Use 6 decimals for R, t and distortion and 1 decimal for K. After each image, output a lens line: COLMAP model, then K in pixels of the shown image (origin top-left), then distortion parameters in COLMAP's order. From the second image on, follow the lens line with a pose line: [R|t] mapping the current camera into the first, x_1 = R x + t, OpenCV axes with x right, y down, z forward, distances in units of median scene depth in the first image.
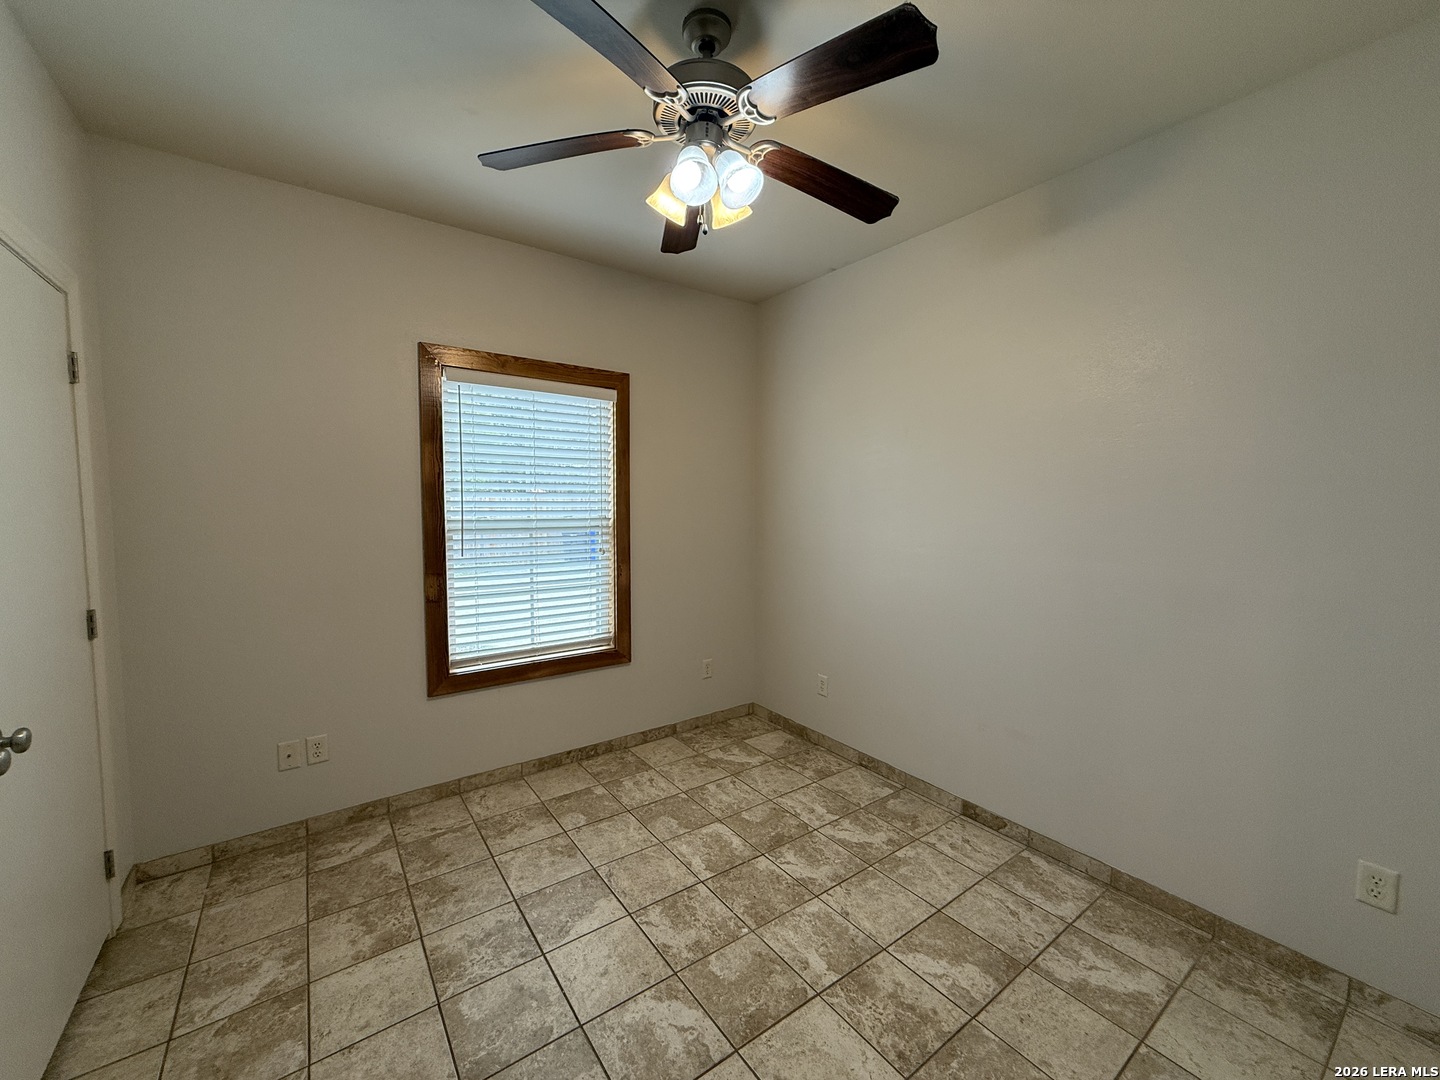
lens RADIAL K [[572.2, 0, 719.7], [0, 572.2, 538.1], [0, 0, 1]] dist [-0.000658, -0.000362]
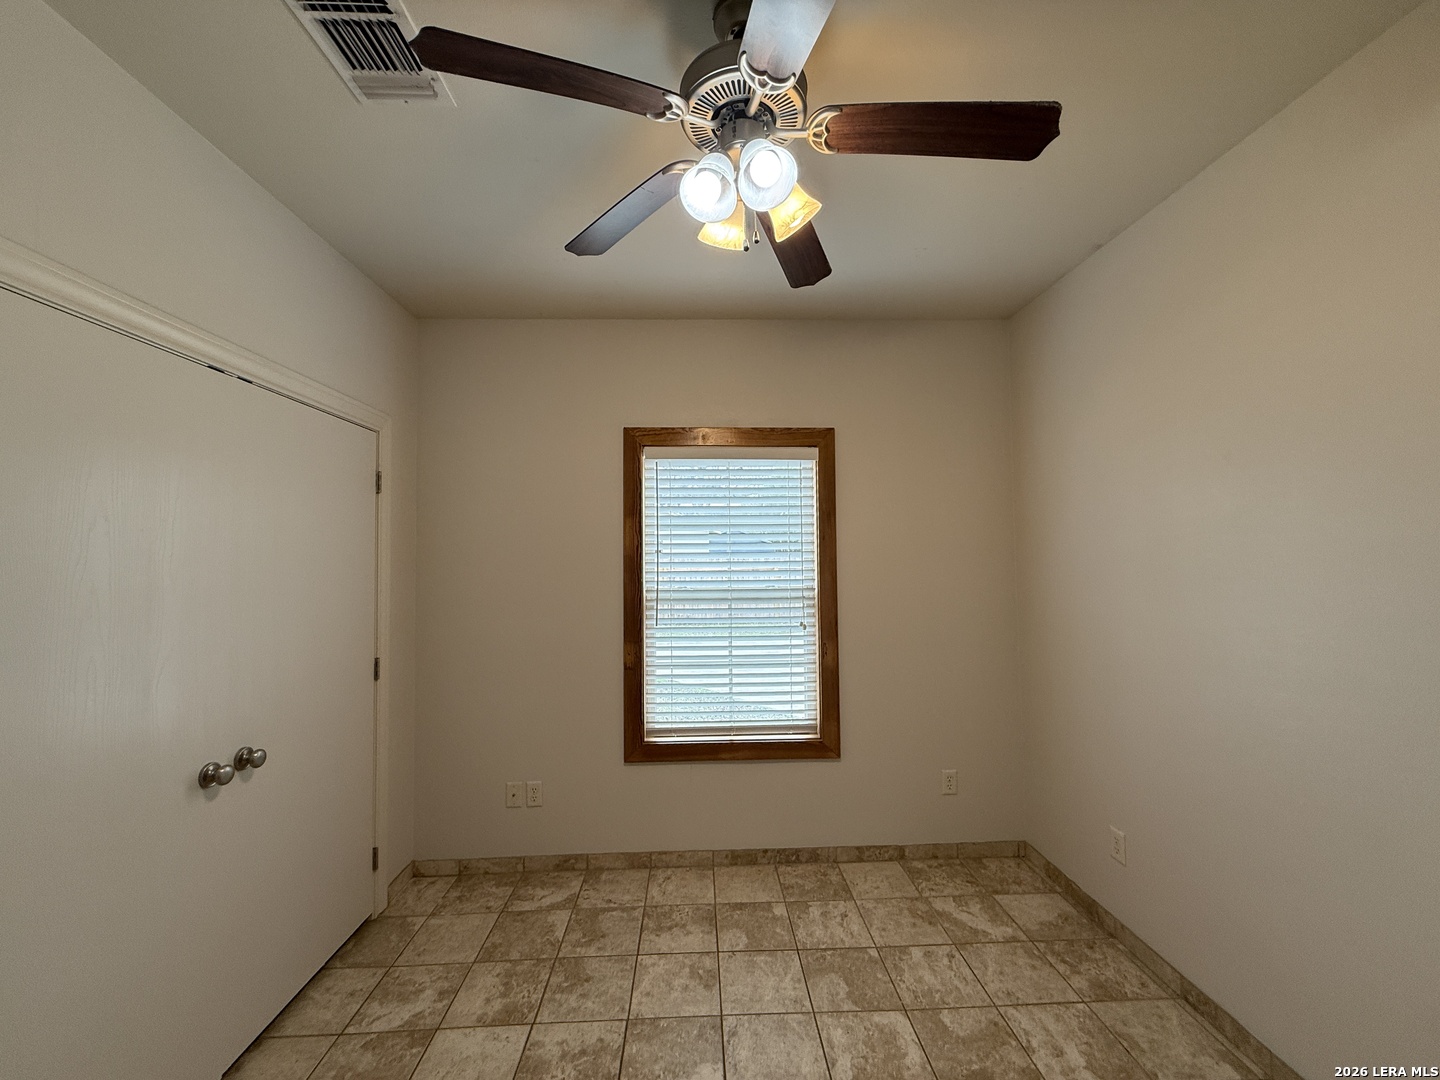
lens RADIAL K [[572.2, 0, 719.7], [0, 572.2, 538.1], [0, 0, 1]] dist [-0.000658, -0.000362]
pose [[0.831661, -0.035600, -0.554141, 0.217321], [-0.021564, 0.995119, -0.096293, -0.028225], [0.554865, 0.092032, 0.826834, 0.201332]]
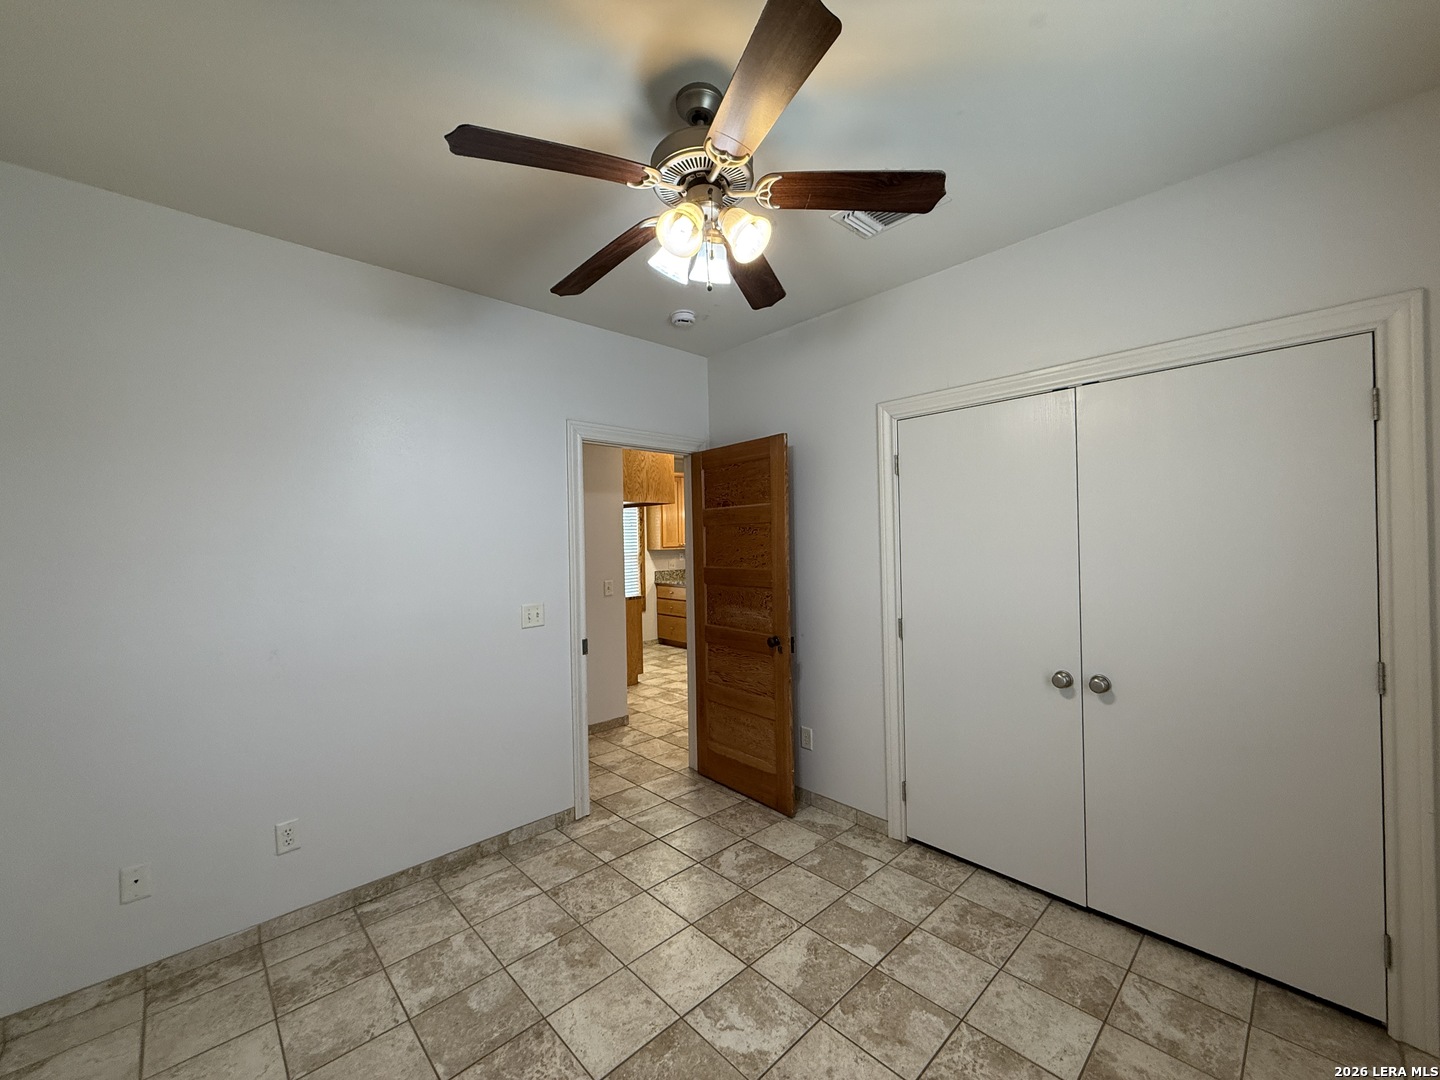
lens RADIAL K [[572.2, 0, 719.7], [0, 572.2, 538.1], [0, 0, 1]] dist [-0.000658, -0.000362]
pose [[-0.991398, 0.014459, -0.130077, 0.049498], [0.006292, 0.997995, 0.062979, -0.092543], [0.130727, 0.061618, -0.989502, 1.163244]]
